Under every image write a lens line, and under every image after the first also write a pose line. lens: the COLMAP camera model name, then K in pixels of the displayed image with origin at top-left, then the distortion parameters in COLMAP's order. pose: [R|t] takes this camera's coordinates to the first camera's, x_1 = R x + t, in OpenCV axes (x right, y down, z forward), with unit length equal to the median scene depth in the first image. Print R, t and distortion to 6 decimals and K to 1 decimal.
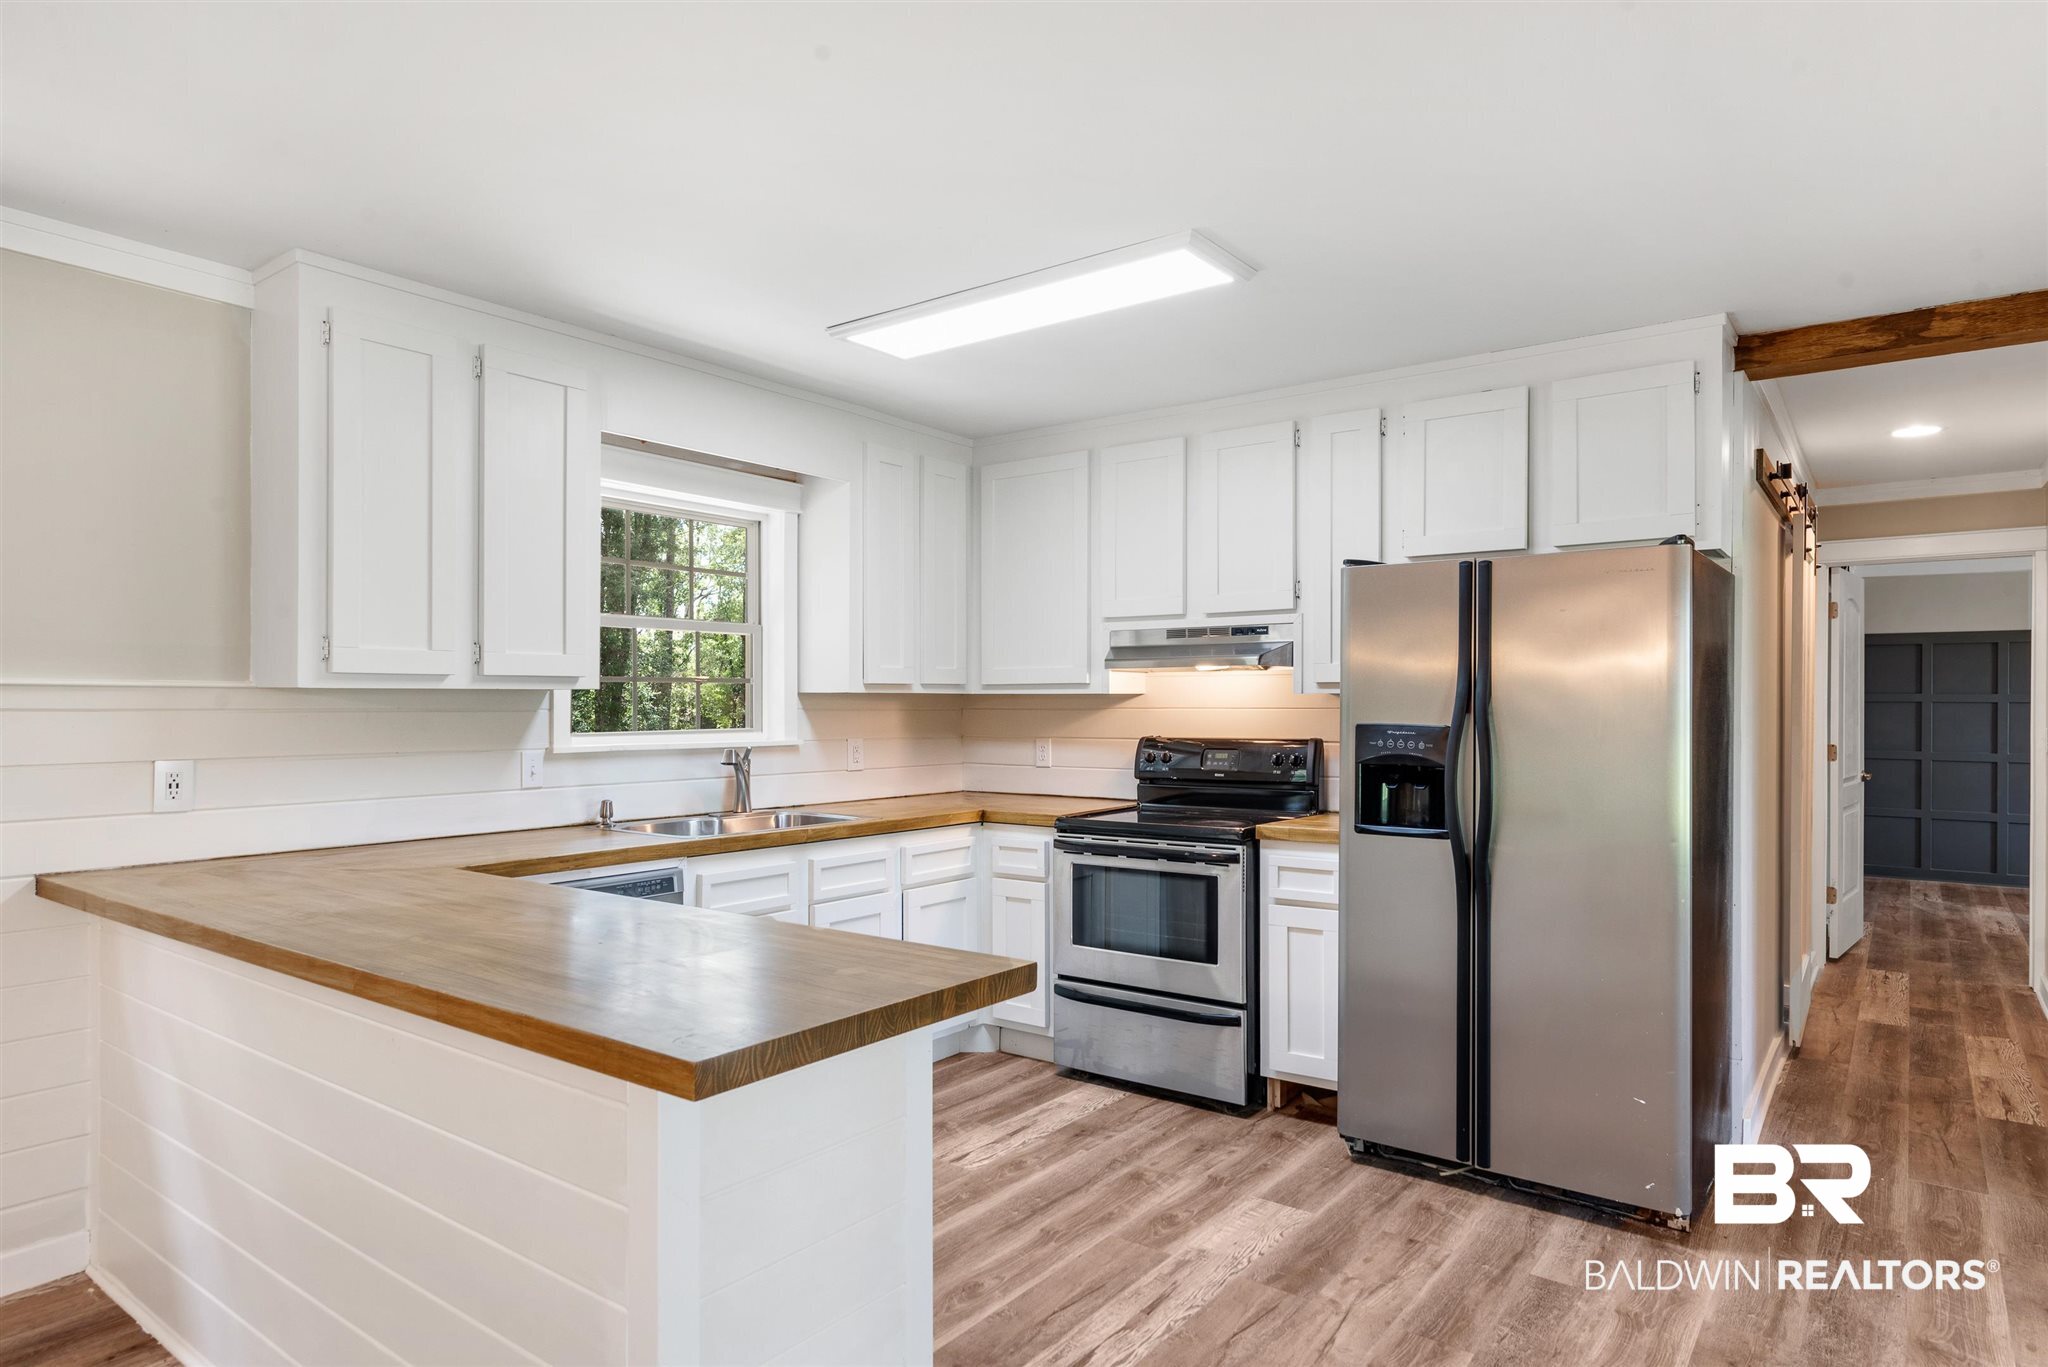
lens RADIAL K [[1181.3, 0, 1023.4], [0, 1181.3, 696.7], [0, 0, 1]] dist [-0.001748, -0.000691]
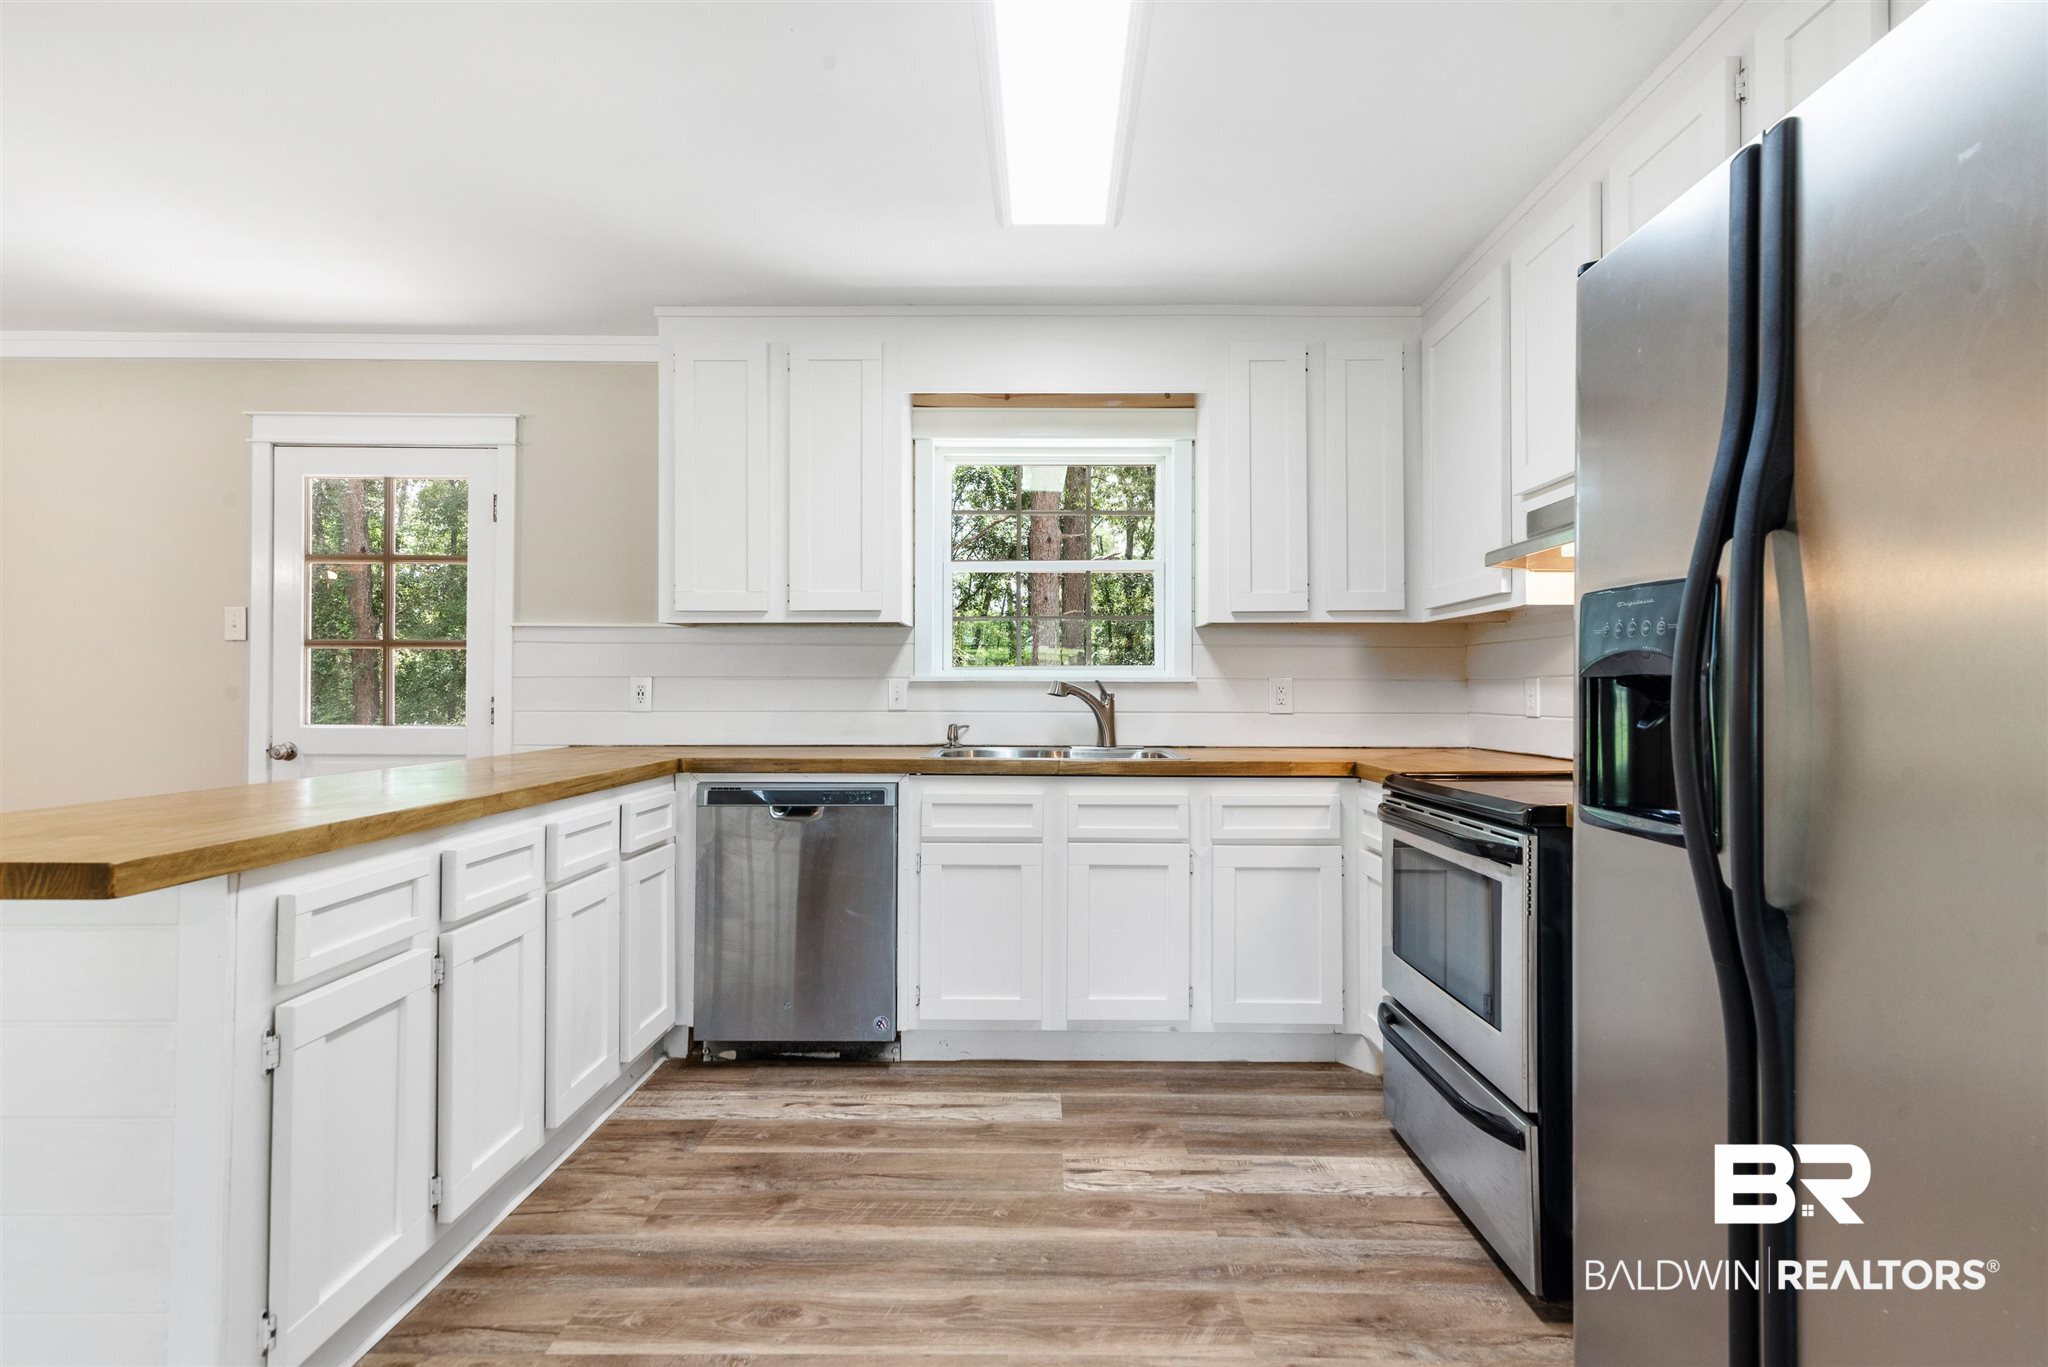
lens RADIAL K [[949.6, 0, 1027.3], [0, 949.6, 676.0], [0, 0, 1]] dist [0.003897, 0.000432]
pose [[0.592435, -0.012288, -0.805525, 0.420807], [0.004779, 0.999920, -0.011739, 0.054486], [0.805604, 0.003105, 0.592446, 0.540648]]
